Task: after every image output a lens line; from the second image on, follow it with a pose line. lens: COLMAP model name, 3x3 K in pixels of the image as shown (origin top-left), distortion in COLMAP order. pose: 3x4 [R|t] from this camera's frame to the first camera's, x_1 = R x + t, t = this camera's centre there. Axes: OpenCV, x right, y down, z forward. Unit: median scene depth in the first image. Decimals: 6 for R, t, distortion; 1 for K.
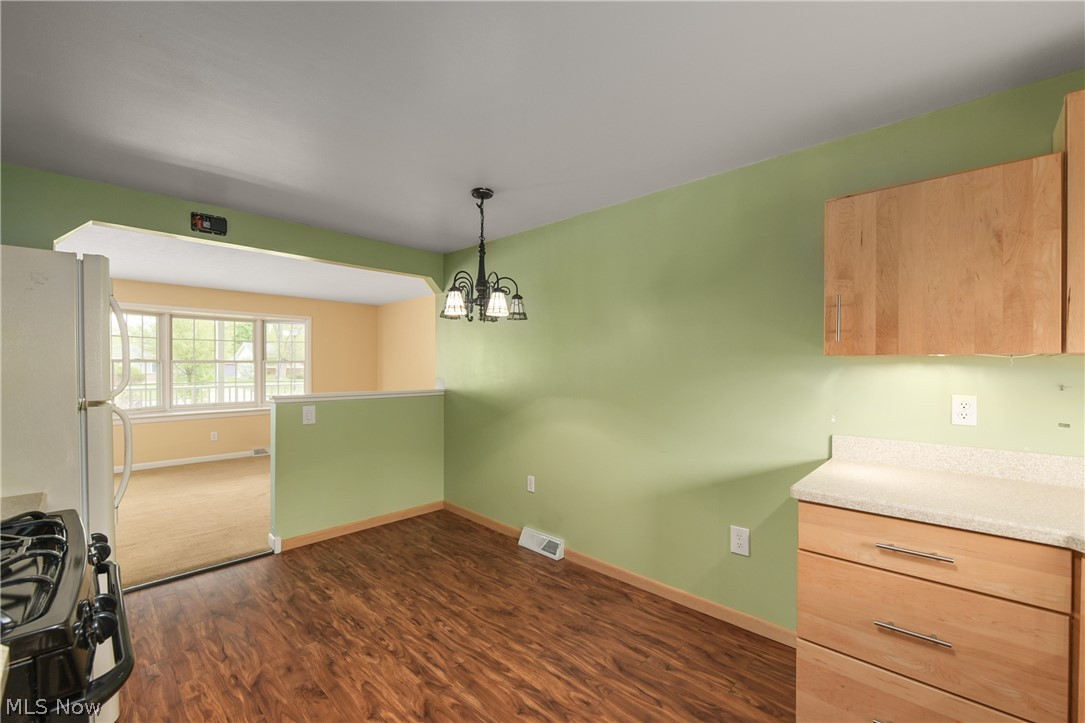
lens RADIAL K [[462.9, 0, 551.1], [0, 462.9, 363.3], [0, 0, 1]] dist [-0.003456, -0.001146]
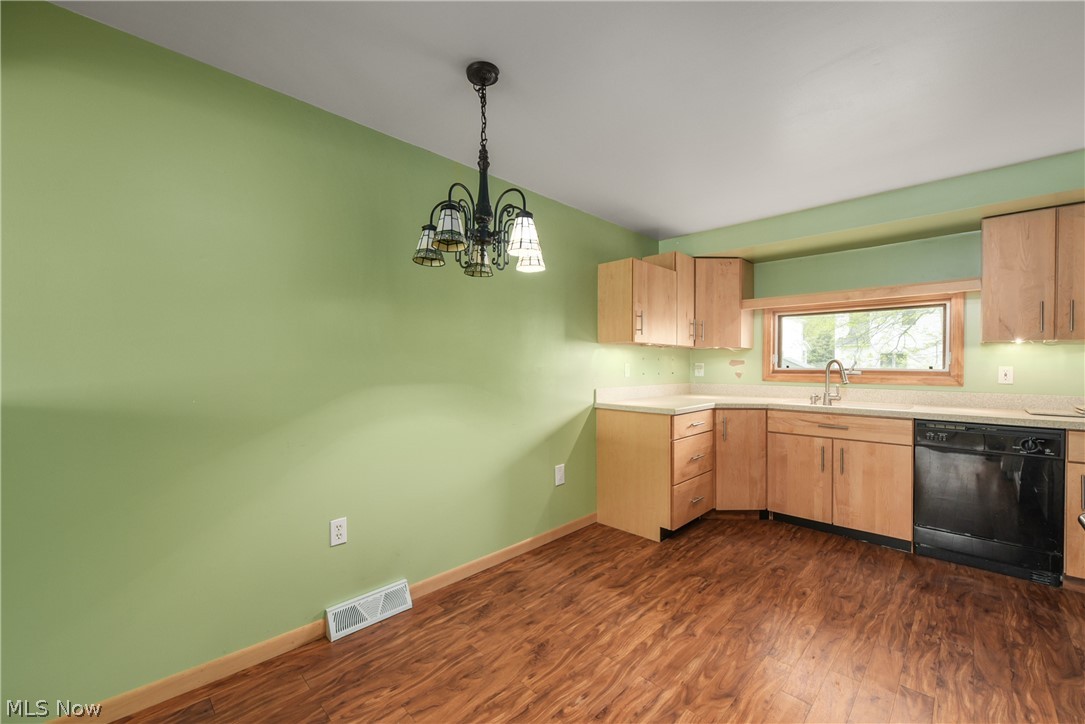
lens RADIAL K [[437.5, 0, 542.9], [0, 437.5, 365.9], [0, 0, 1]] dist [-0.001203, -0.000504]
pose [[0.008388, -0.007647, 0.999936, -0.931134], [-0.005102, 0.999957, 0.007690, 0.053978], [-0.999952, -0.005166, 0.008349, 1.093581]]
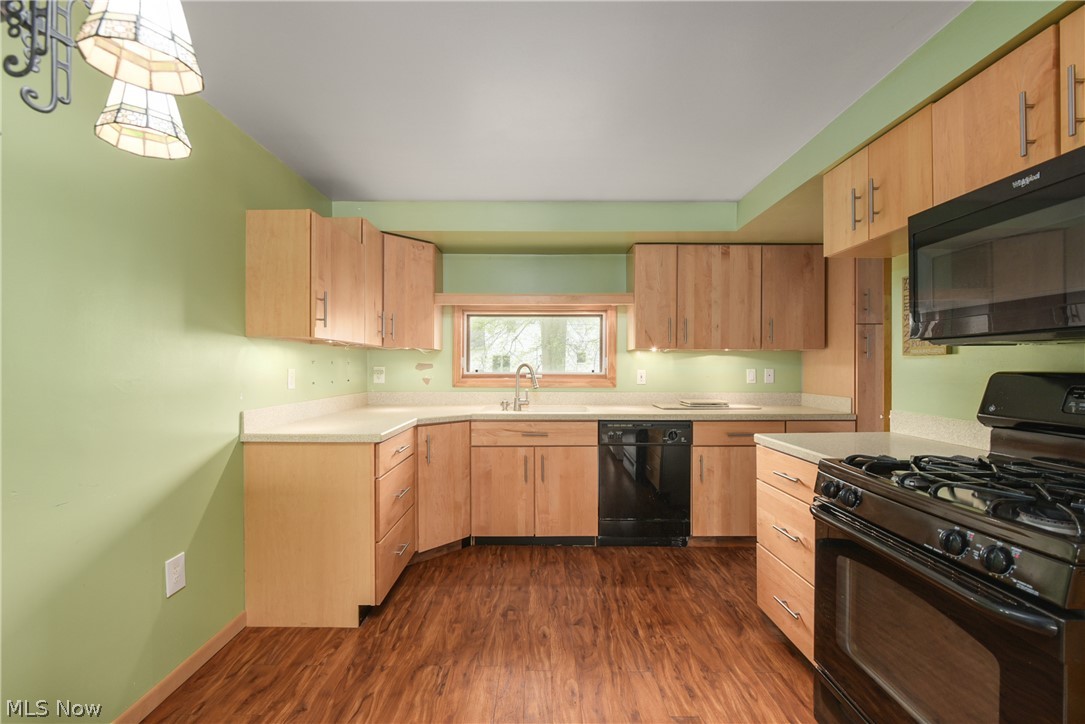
lens RADIAL K [[462.9, 0, 537.7], [0, 462.9, 365.9], [0, 0, 1]] dist [-0.003456, -0.001146]
pose [[-0.691702, -0.005480, 0.722162, -0.565624], [-0.005357, 0.999983, 0.002457, 0.041659], [-0.722163, -0.002169, -0.691719, 1.149321]]
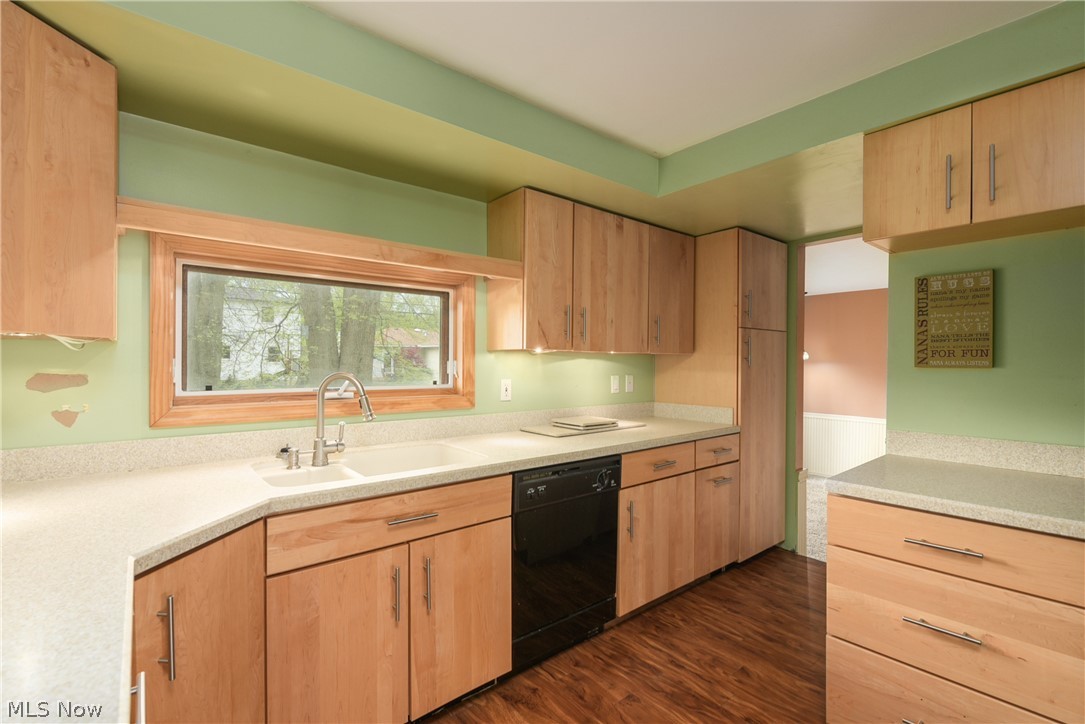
lens RADIAL K [[487.6, 0, 538.5], [0, 487.6, 365.9], [0, 0, 1]] dist [-0.008229, -0.000374]
pose [[-0.993502, -0.009429, 0.113419, 0.168291], [-0.008969, 0.999949, 0.004563, 0.018679], [-0.113457, 0.003516, -0.993537, 0.894807]]
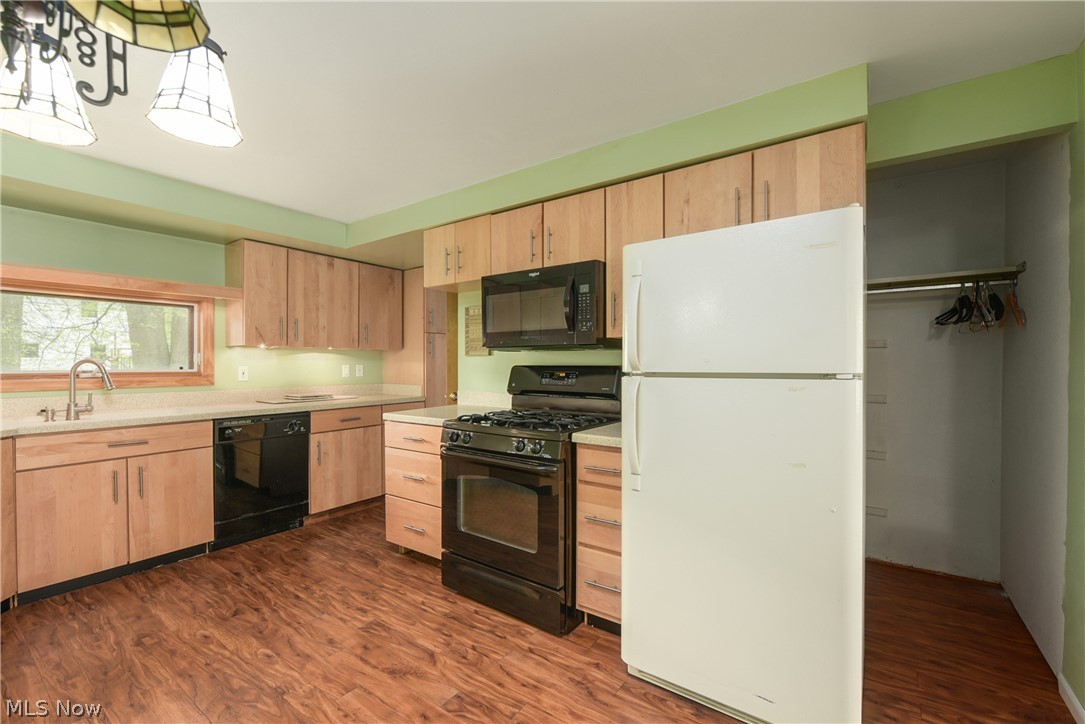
lens RADIAL K [[462.9, 0, 537.5], [0, 462.9, 366.6], [0, 0, 1]] dist [-0.003456, -0.001146]
pose [[-0.989900, -0.004095, -0.141707, -0.419703], [-0.005028, 0.999968, 0.006220, 0.043735], [0.141677, 0.006870, -0.989889, 1.494825]]
